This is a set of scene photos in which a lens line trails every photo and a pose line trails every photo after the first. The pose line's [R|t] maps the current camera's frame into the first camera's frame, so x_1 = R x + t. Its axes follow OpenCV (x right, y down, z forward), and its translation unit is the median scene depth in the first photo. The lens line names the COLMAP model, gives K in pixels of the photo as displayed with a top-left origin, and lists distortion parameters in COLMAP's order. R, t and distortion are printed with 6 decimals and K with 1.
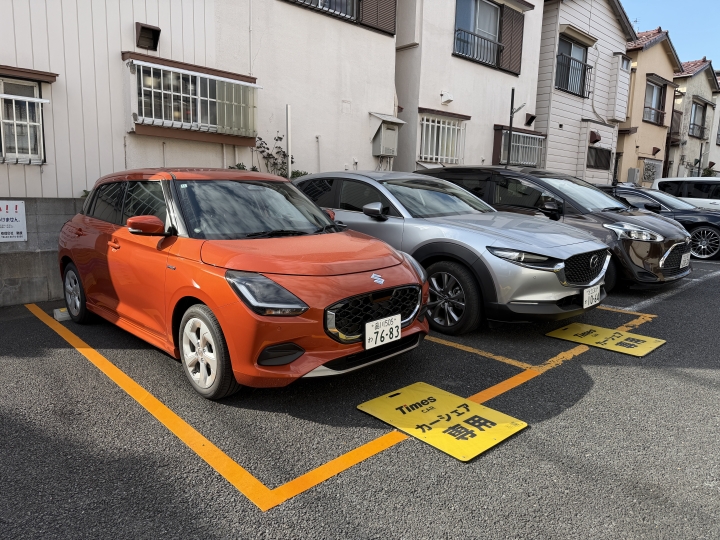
lens RADIAL K [[554.7, 0, 371.6], [0, 554.7, 271.7], [0, 0, 1]] dist [0.103296, -0.181189]
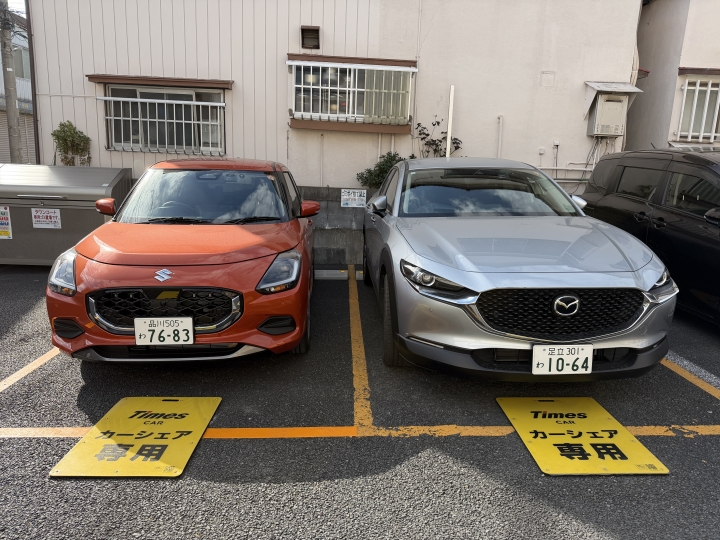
lens RADIAL K [[554.7, 0, 371.6], [0, 554.7, 271.7], [0, 0, 1]] dist [0.103296, -0.181189]
pose [[0.708416, 0.133715, -0.693013, 0.509570], [-0.114030, 0.990674, 0.074583, -0.058529], [0.696522, 0.026189, 0.717057, 0.304292]]
